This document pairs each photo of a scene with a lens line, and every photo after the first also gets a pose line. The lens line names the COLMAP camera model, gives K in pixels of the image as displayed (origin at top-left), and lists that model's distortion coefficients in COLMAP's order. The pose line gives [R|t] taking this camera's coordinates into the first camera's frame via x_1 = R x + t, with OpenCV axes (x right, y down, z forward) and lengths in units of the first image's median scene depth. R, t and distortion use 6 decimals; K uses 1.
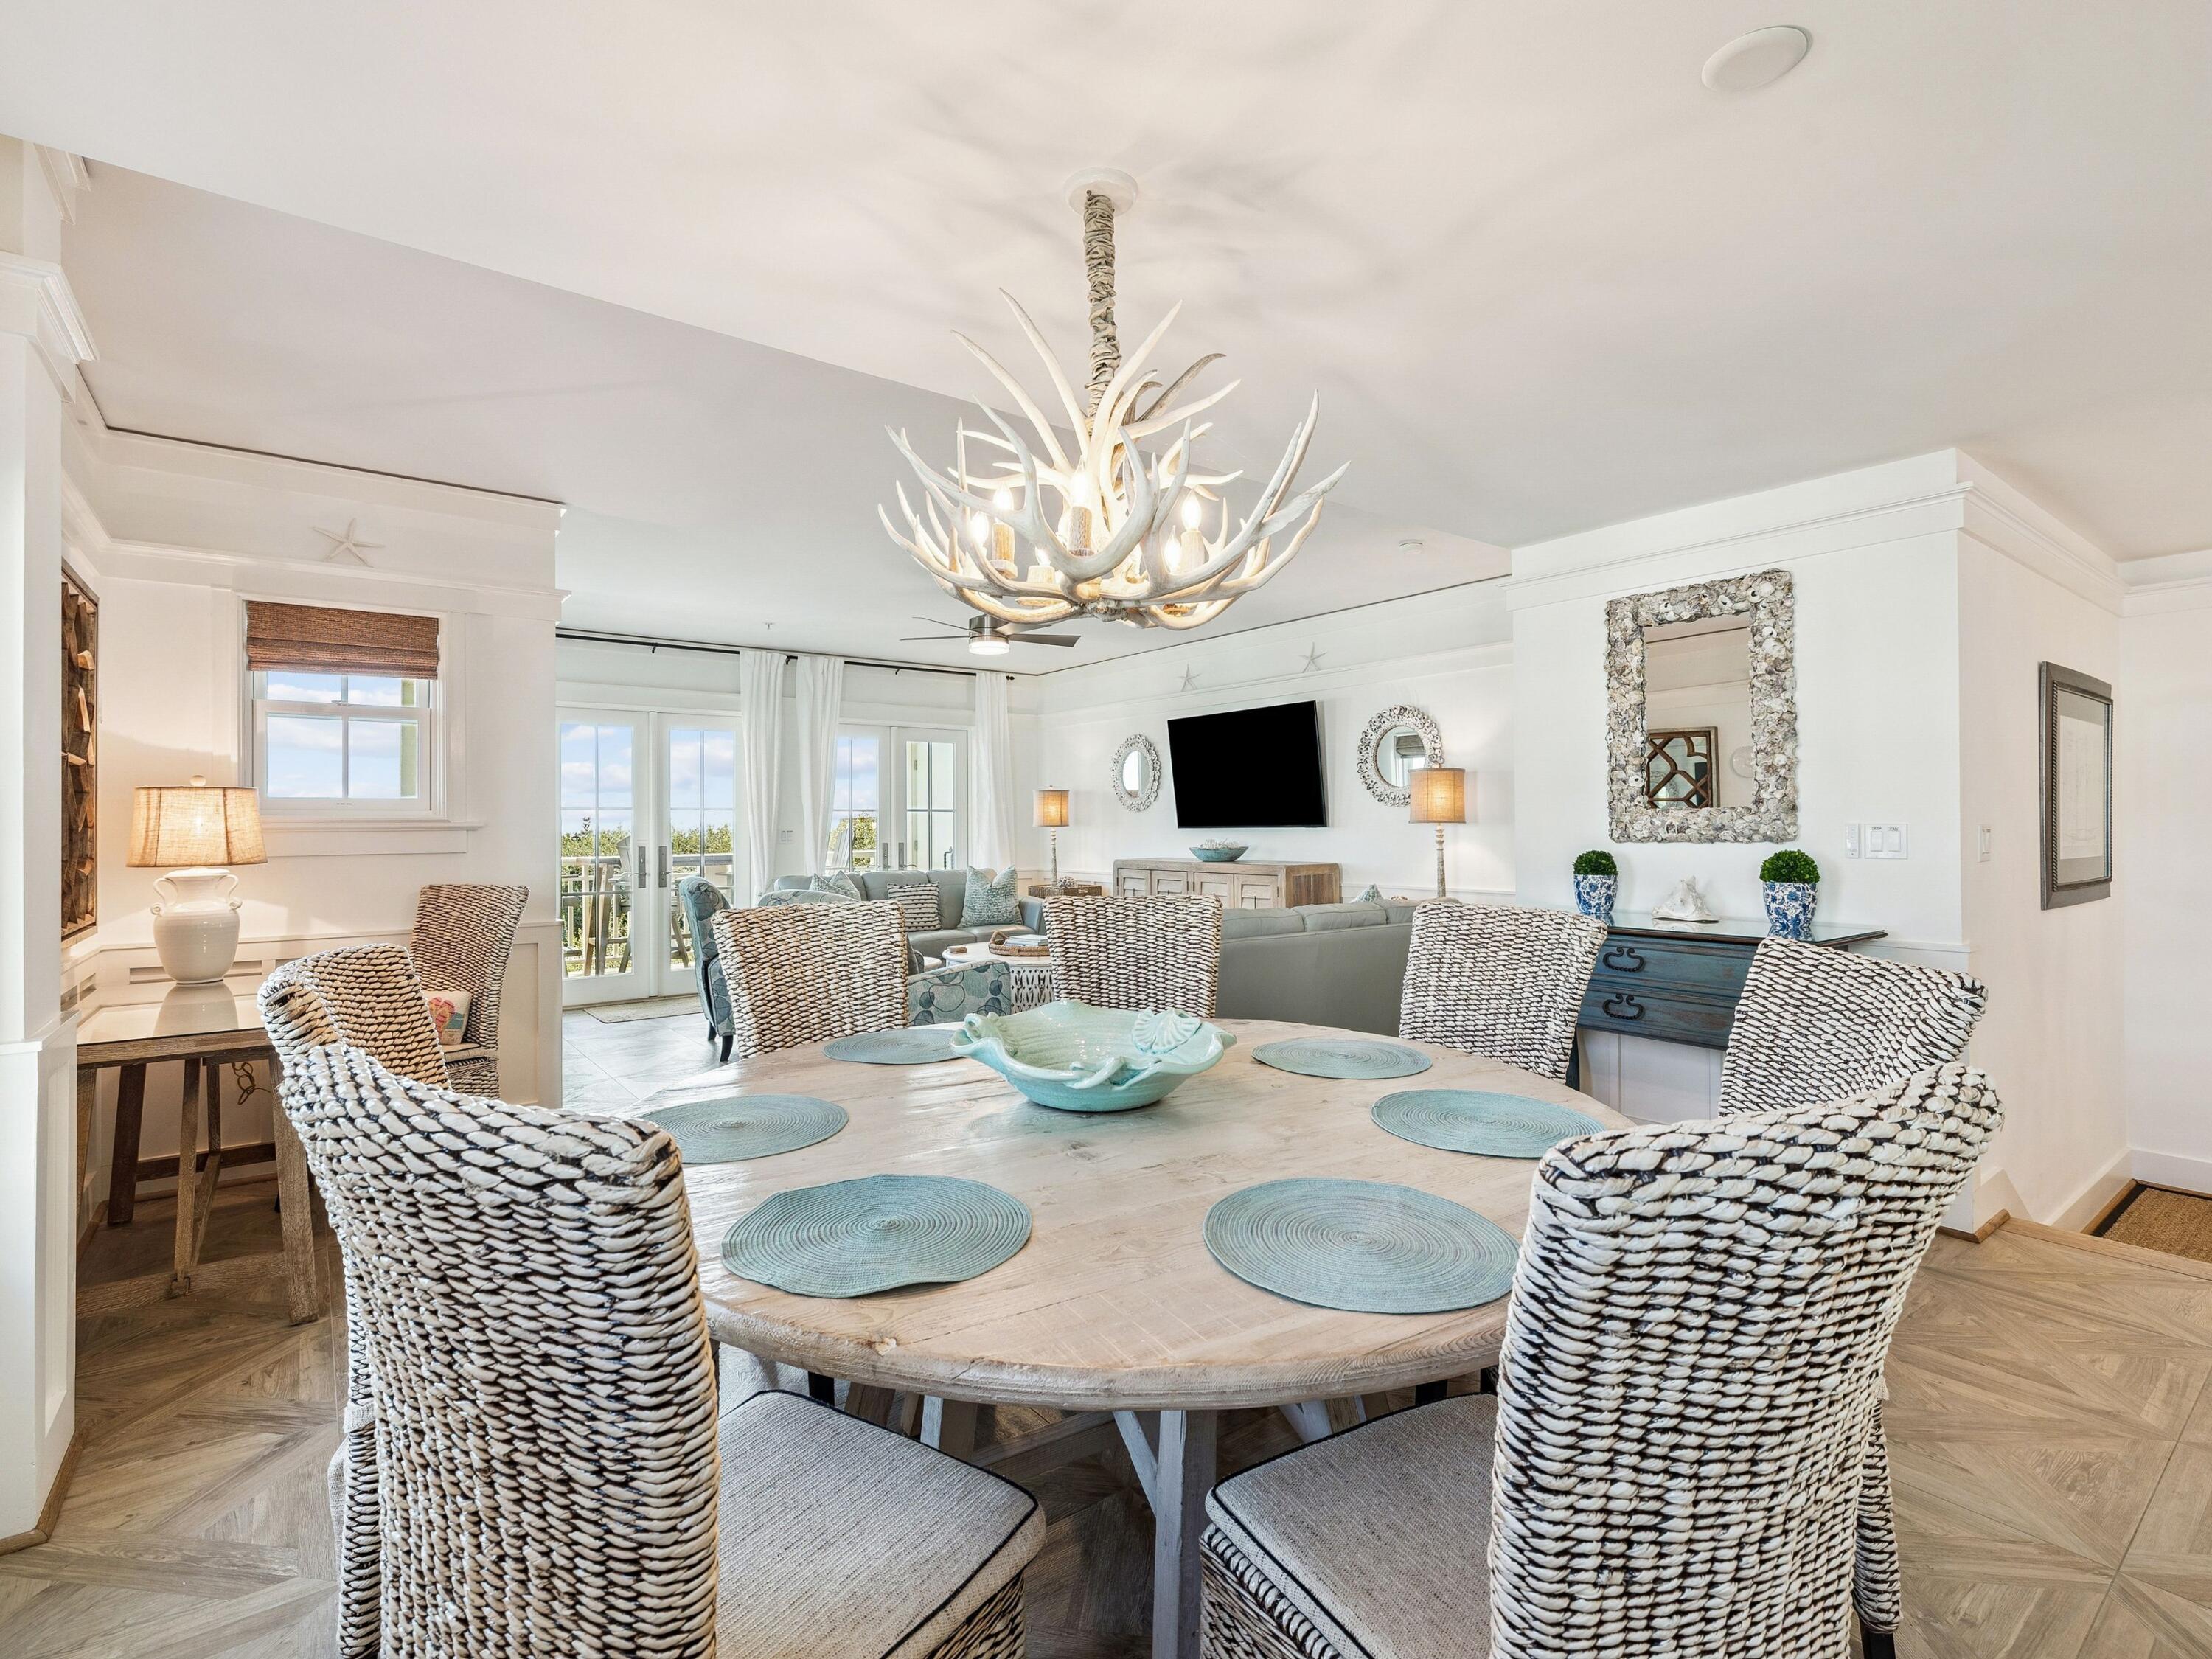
lens RADIAL K [[1048.0, 0, 1101.4], [0, 1048.0, 821.6], [0, 0, 1]] dist [0.000996, 0.001085]
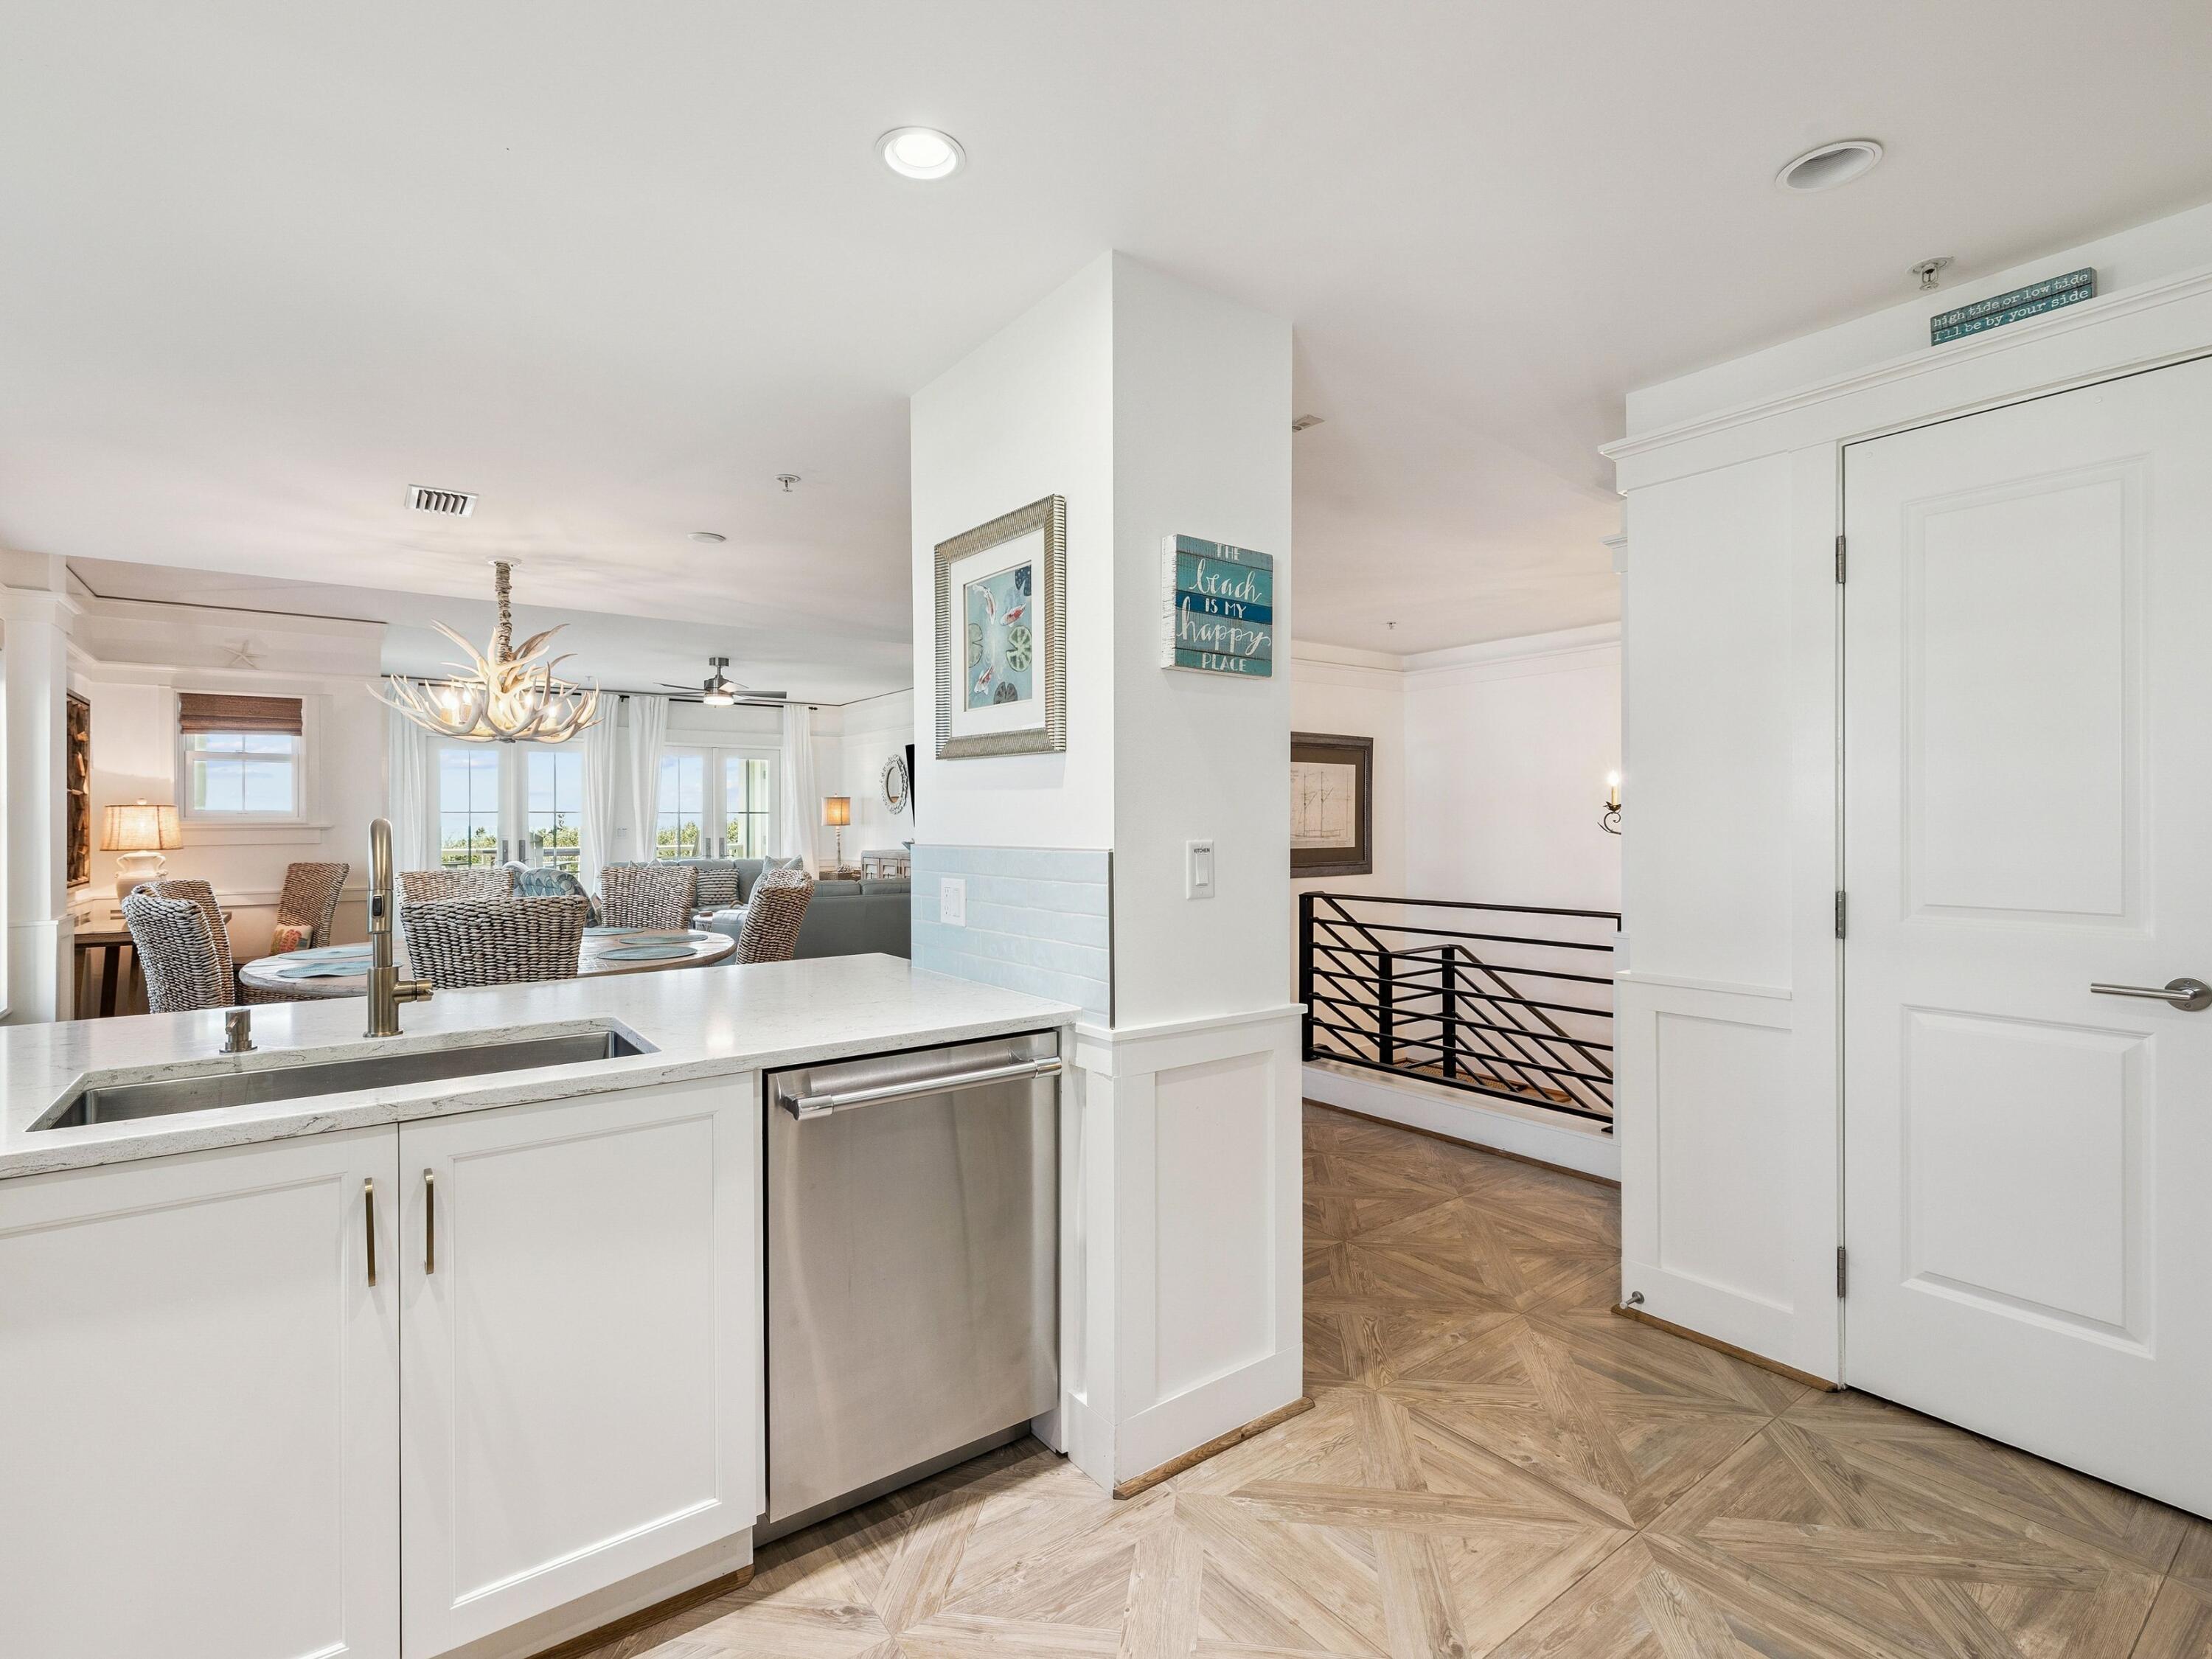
lens RADIAL K [[1048.0, 0, 1101.4], [0, 1048.0, 821.6], [0, 0, 1]] dist [0.000996, 0.001085]
pose [[0.999944, -0.000082, -0.010570, 0.388260], [0.000128, 0.999991, 0.004293, -0.007082], [0.010570, -0.004295, 0.999935, -0.380312]]
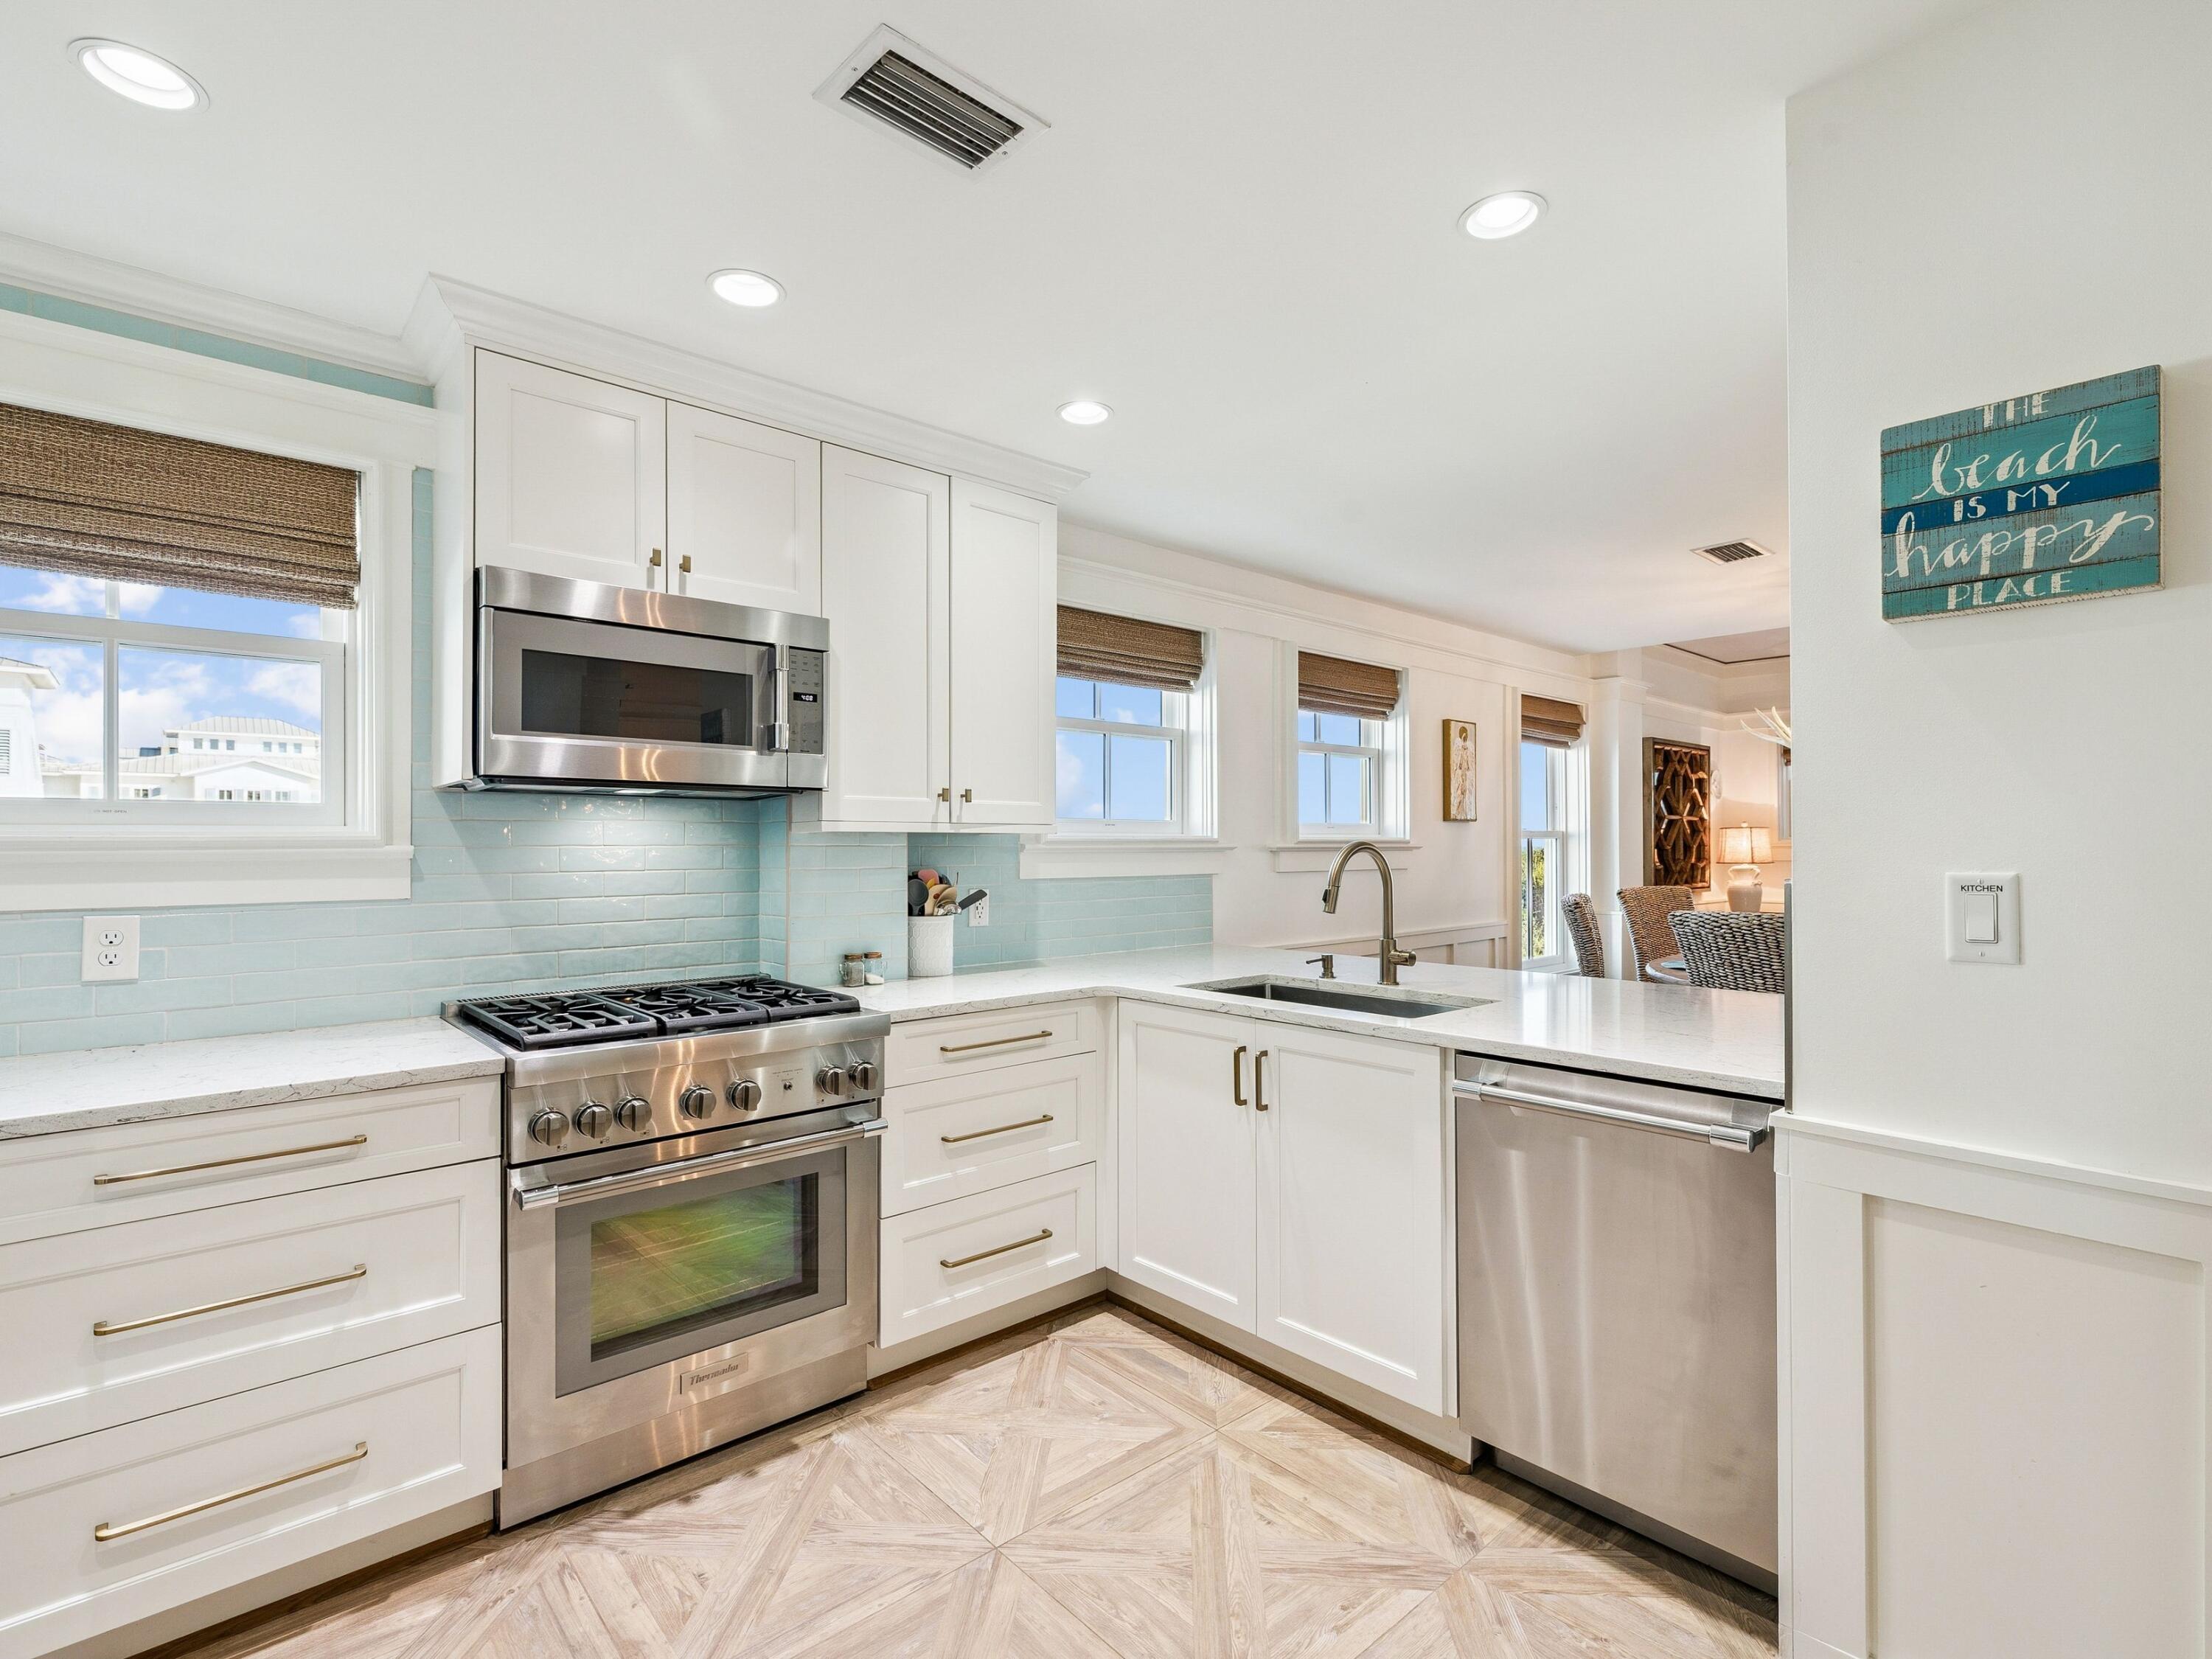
lens RADIAL K [[1060.7, 0, 1119.0], [0, 1060.7, 838.7], [0, 0, 1]] dist [0.000358, 0.001315]
pose [[0.080786, -0.002894, -0.996727, 0.621529], [0.007411, 0.999970, -0.002302, -0.007362], [0.996704, -0.007201, 0.080805, -0.239203]]
